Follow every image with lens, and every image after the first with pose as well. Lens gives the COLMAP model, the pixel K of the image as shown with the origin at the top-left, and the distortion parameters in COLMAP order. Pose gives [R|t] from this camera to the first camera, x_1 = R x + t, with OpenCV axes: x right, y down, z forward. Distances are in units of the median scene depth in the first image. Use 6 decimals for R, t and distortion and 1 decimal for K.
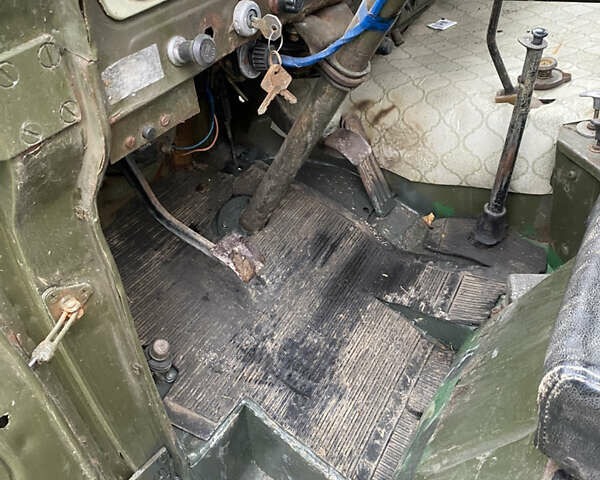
lens RADIAL K [[608.1, 0, 305.1], [0, 608.1, 233.3], [0, 0, 1]] dist [0.169508, -0.437523]
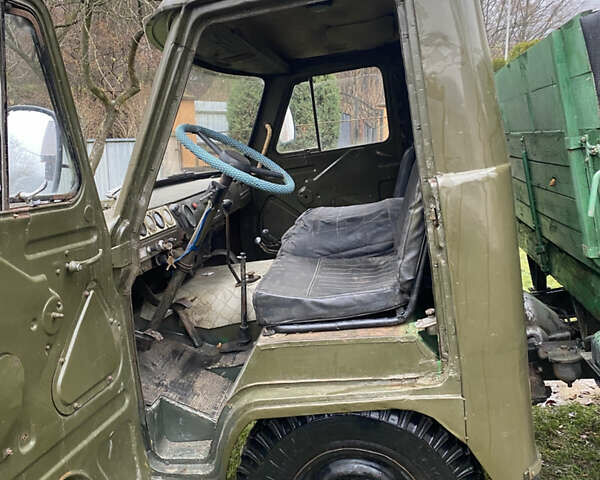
lens RADIAL K [[608.1, 0, 305.1], [0, 608.1, 233.3], [0, 0, 1]] dist [0.169508, -0.437523]
pose [[0.912952, -0.062829, 0.403202, -0.456472], [0.262840, 0.846352, -0.463254, 0.880547], [-0.312145, 0.528906, 0.789192, -1.274553]]
